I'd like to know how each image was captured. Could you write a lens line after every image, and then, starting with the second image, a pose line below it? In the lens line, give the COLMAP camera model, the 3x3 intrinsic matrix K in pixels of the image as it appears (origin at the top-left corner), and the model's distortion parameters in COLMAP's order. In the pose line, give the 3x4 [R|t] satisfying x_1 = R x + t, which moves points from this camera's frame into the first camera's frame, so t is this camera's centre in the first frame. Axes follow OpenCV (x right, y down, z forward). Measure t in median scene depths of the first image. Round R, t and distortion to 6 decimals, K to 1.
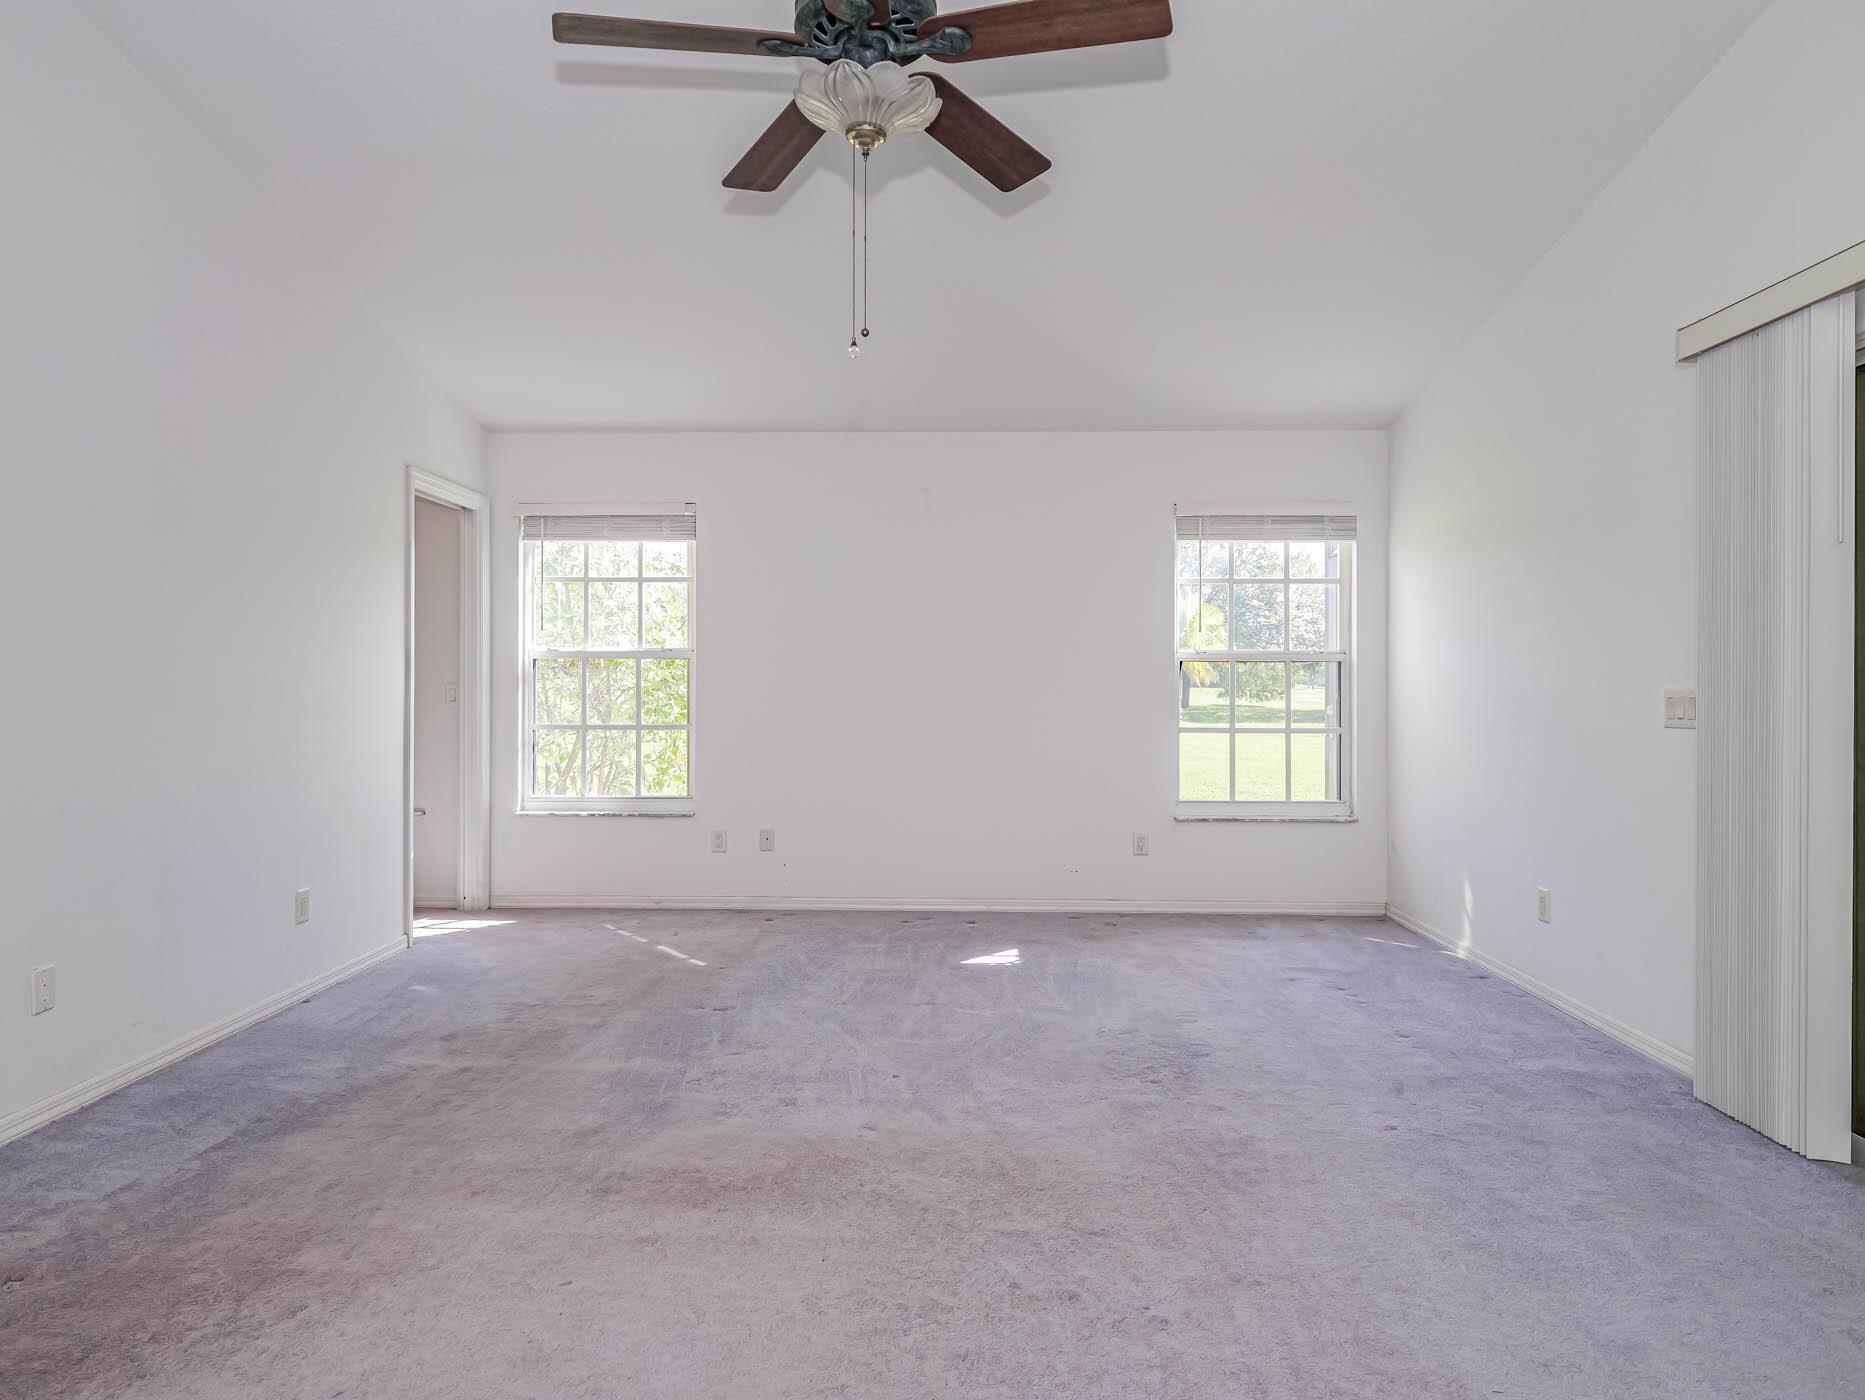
lens RADIAL K [[1126.8, 0, 931.5], [0, 1126.8, 671.9], [0, 0, 1]] dist [0.000582, 0.000644]
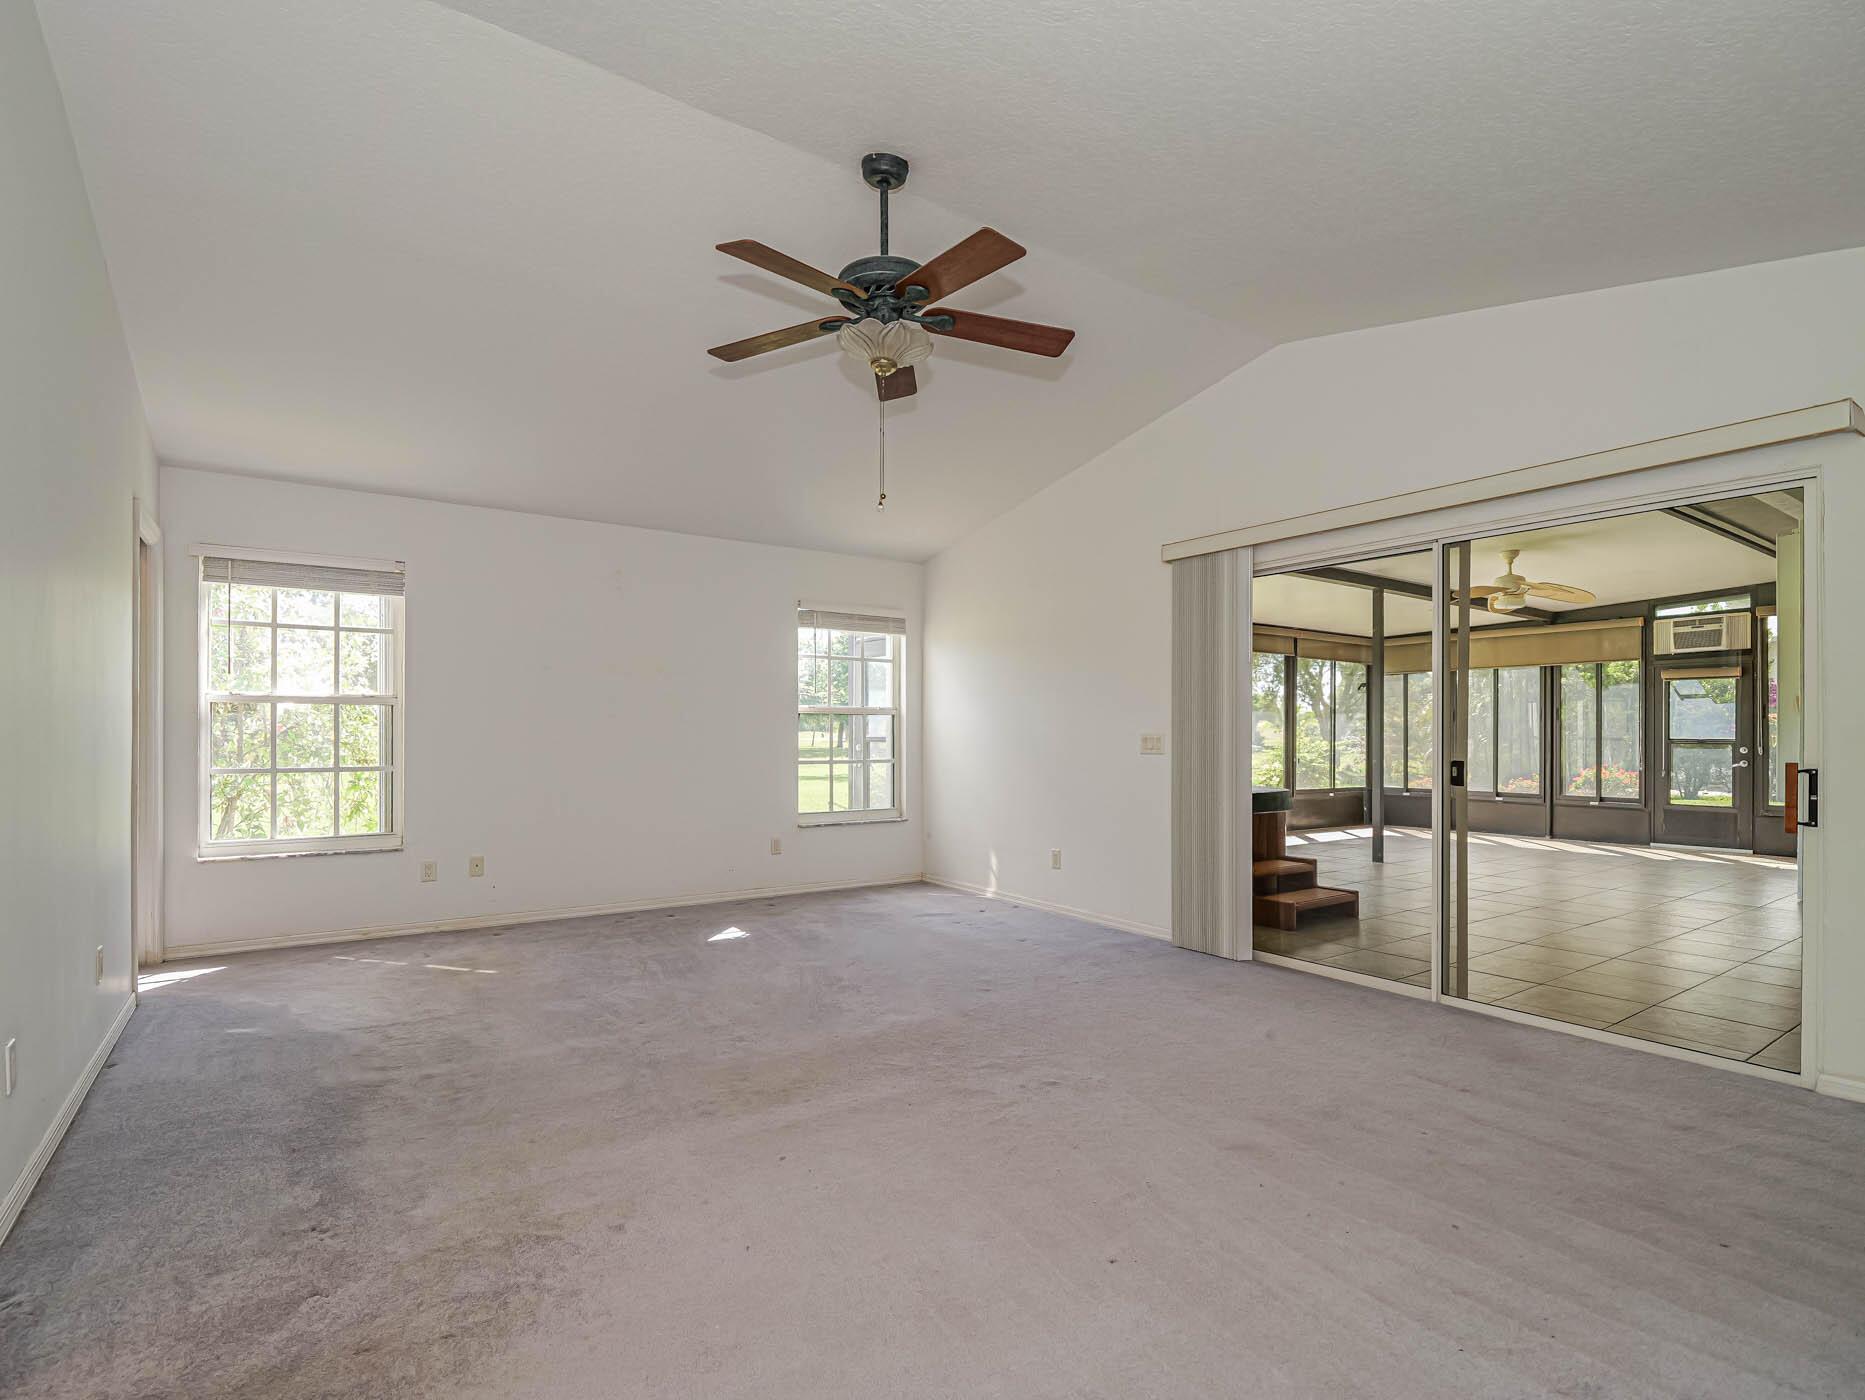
lens RADIAL K [[912.1, 0, 932.5], [0, 912.1, 700.0], [0, 0, 1]] dist [-0.012395, -0.001531]
pose [[0.805957, 0.021339, 0.591590, -0.320466], [-0.008658, 0.999668, -0.024262, 0.000070], [-0.591911, 0.014432, 0.805874, -0.009905]]
